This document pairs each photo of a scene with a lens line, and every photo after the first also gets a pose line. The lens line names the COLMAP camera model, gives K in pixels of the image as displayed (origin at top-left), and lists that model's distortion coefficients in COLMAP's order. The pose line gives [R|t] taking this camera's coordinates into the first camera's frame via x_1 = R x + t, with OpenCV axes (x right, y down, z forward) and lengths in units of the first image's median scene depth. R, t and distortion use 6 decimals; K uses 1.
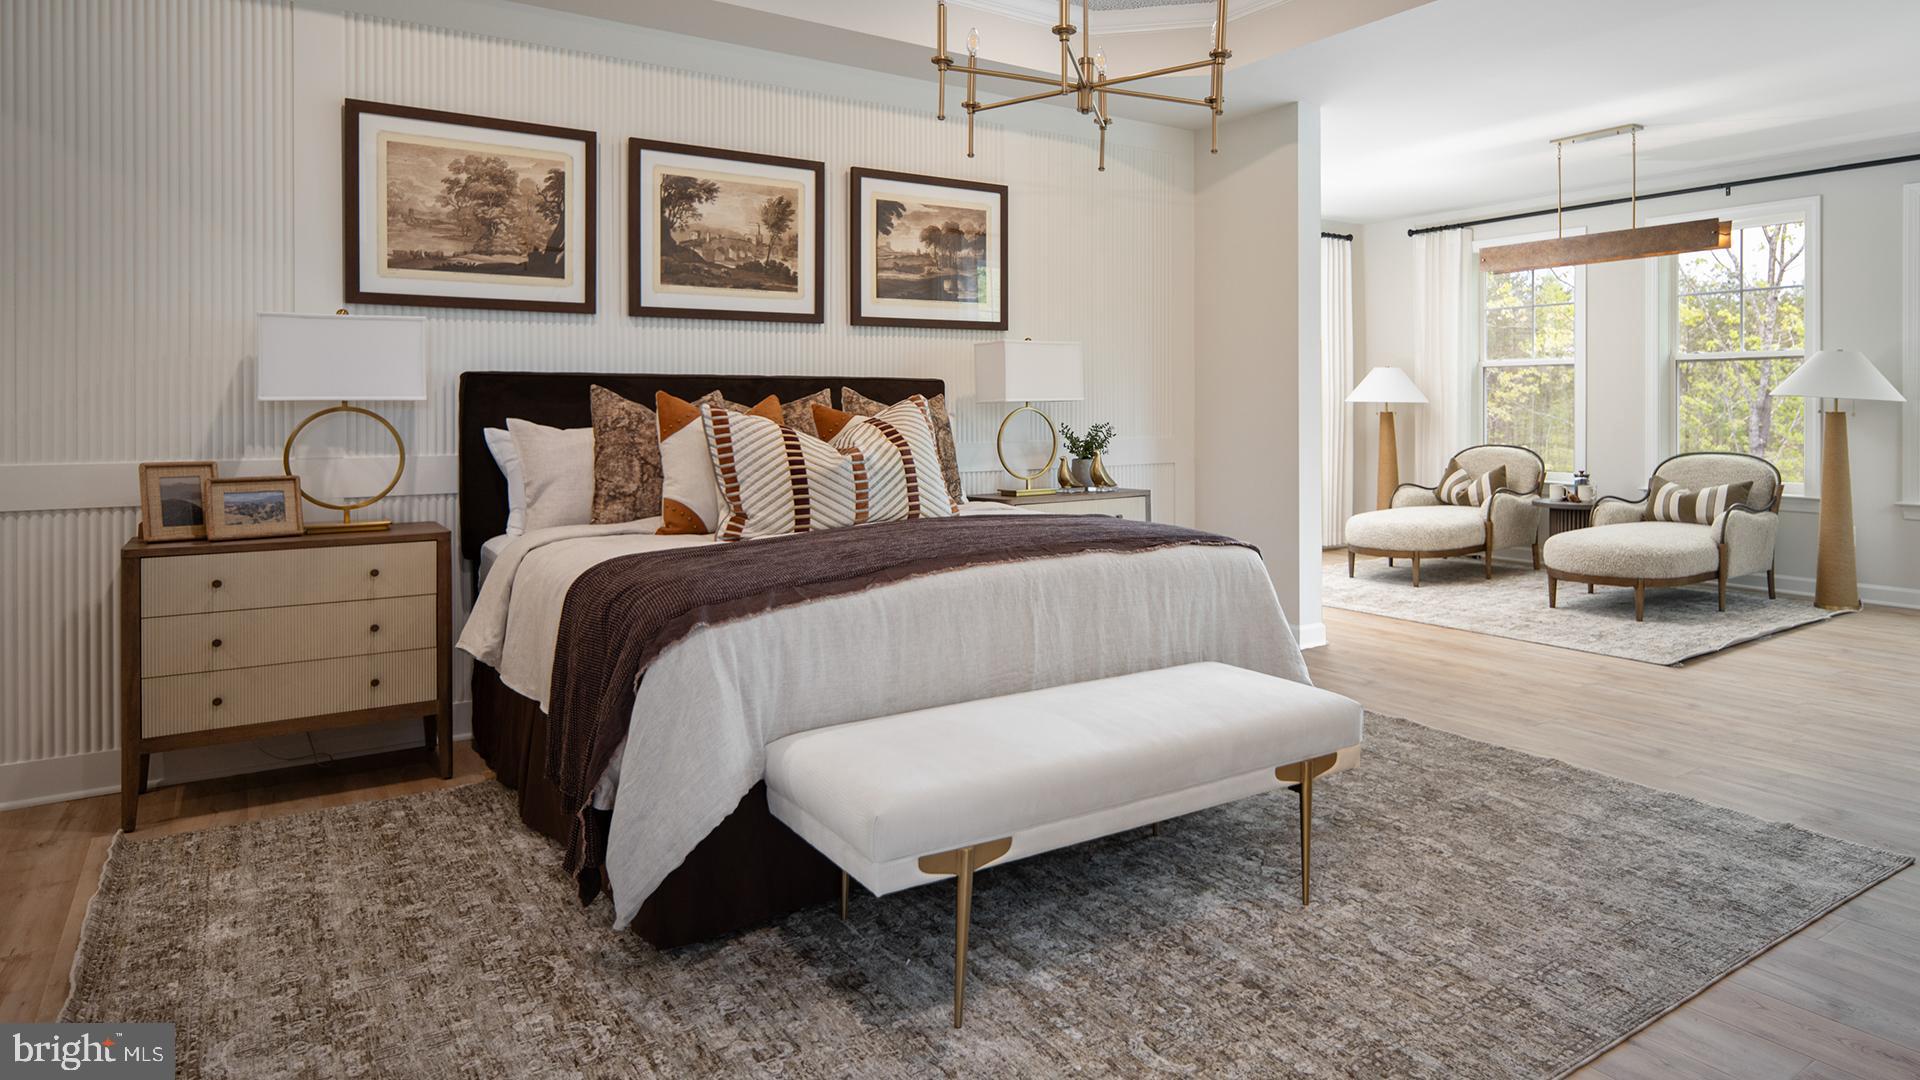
lens RADIAL K [[1161.6, 0, 1066.0], [0, 1161.6, 414.3], [0, 0, 1]] dist [-0.005762, 0.002275]
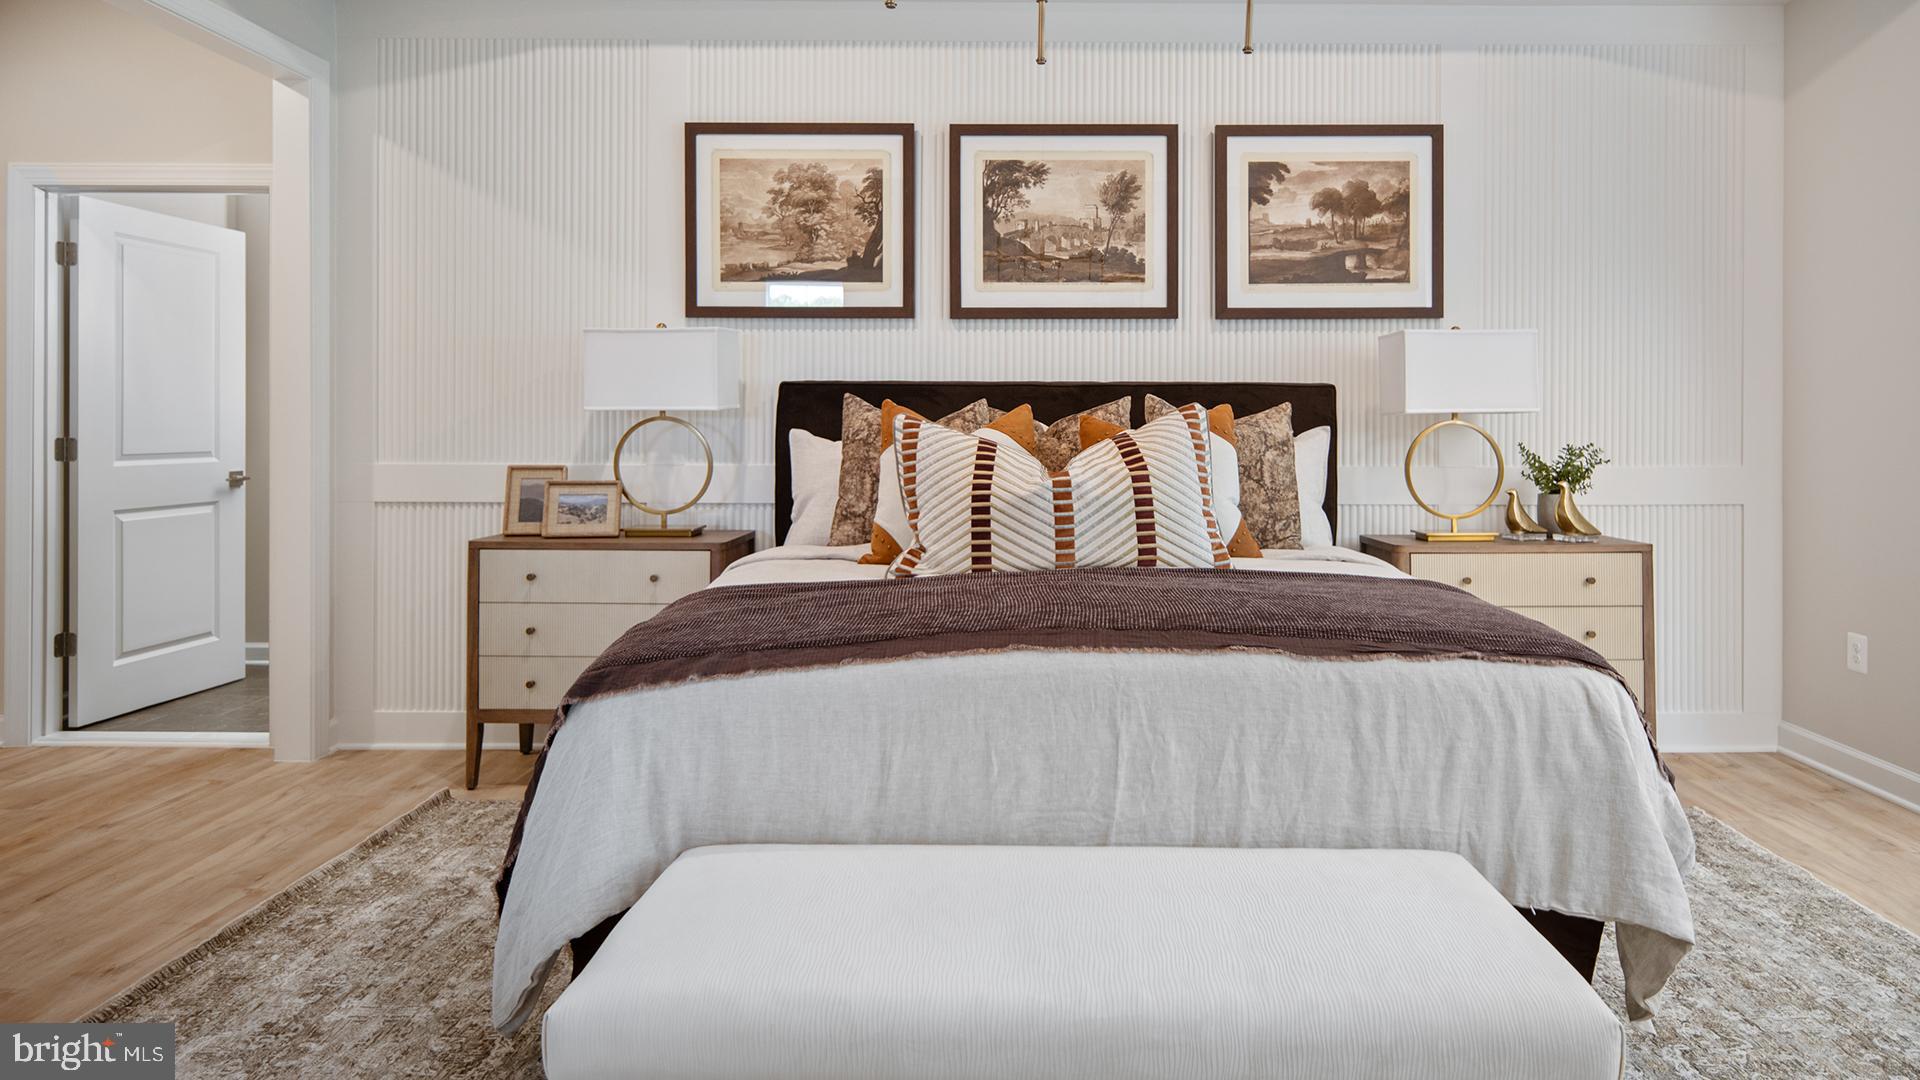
lens RADIAL K [[1161.6, 0, 1066.0], [0, 1161.6, 414.3], [0, 0, 1]] dist [-0.005762, 0.002275]
pose [[0.801629, 0.002589, -0.597816, 0.265590], [-0.009048, 0.999929, -0.007803, -0.002900], [0.597753, 0.011664, 0.801596, 0.341106]]
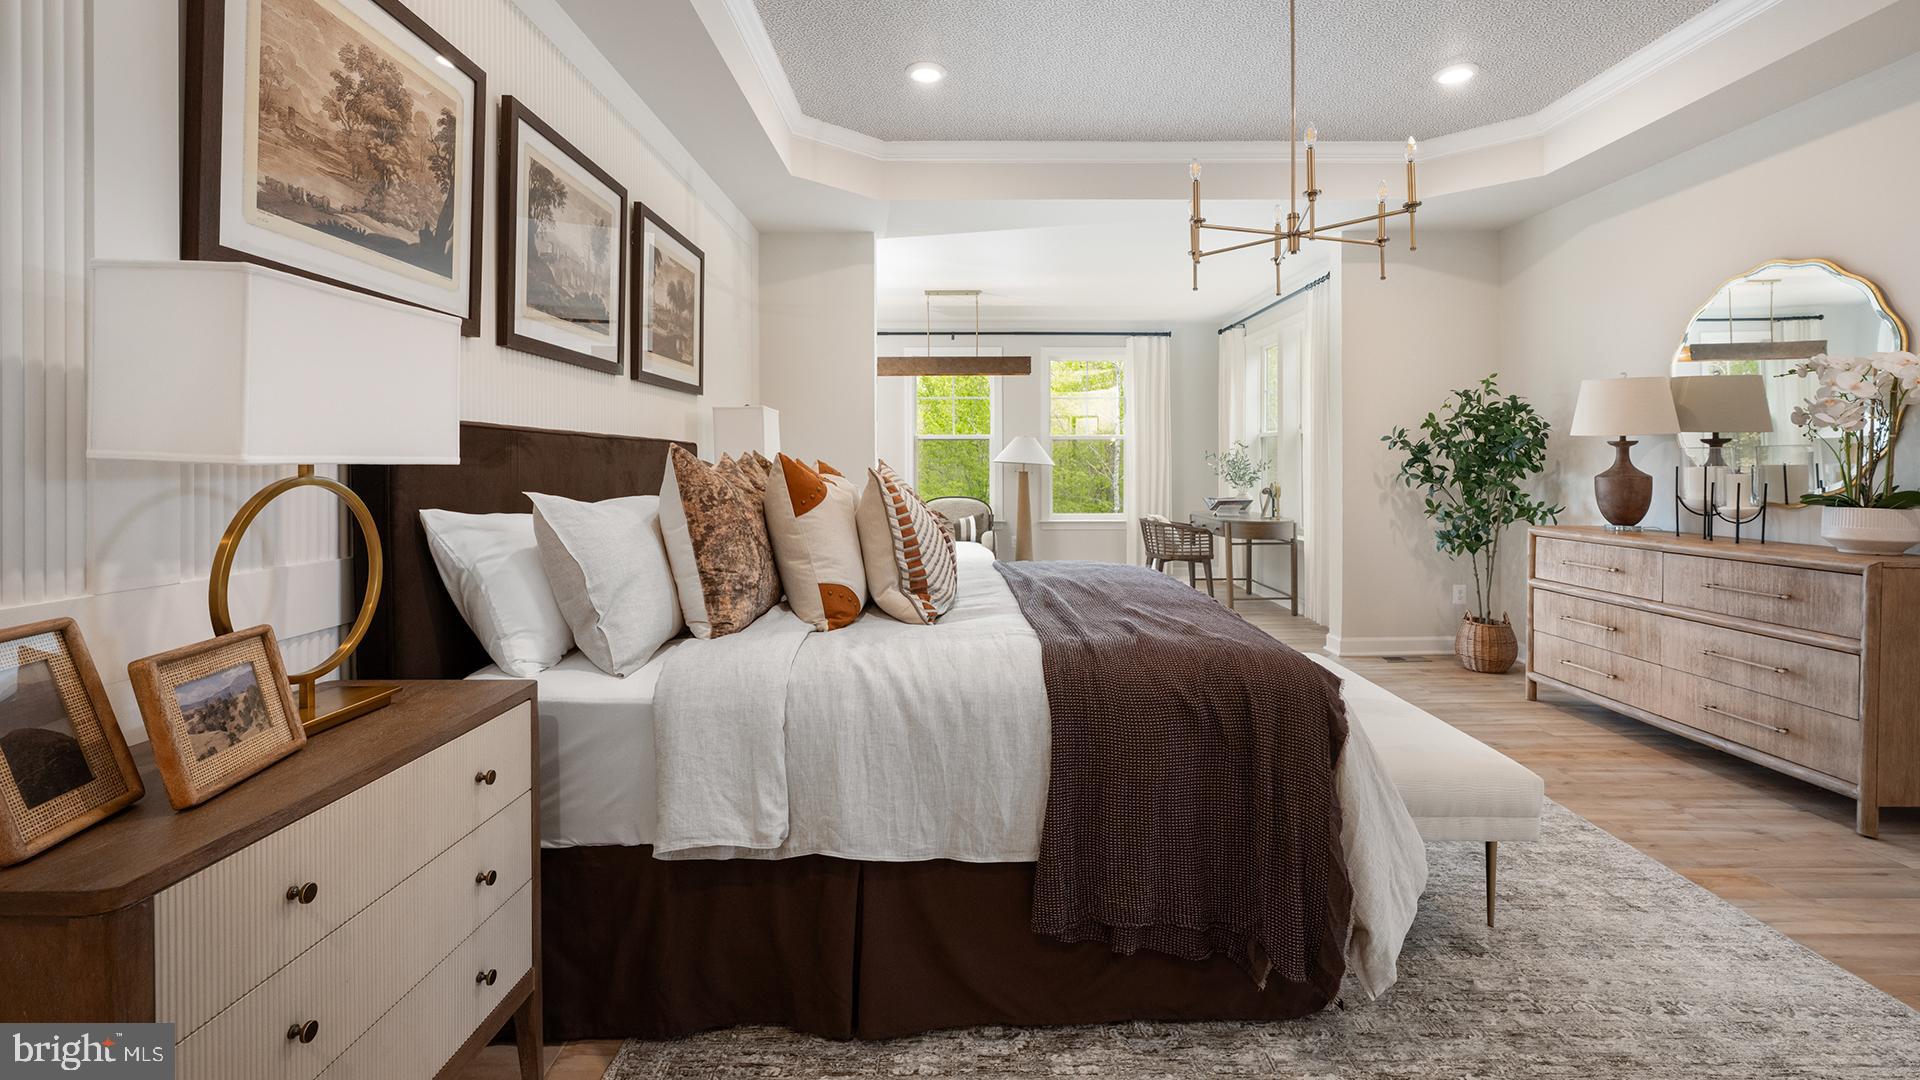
lens RADIAL K [[844.8, 0, 989.6], [0, 844.8, 468.7], [0, 0, 1]] dist [-0.001174, -0.000298]
pose [[0.573668, -0.001809, 0.819086, -0.673875], [0.006105, 0.999979, -0.002067, -0.006431], [-0.819065, 0.006186, 0.573667, 0.491788]]
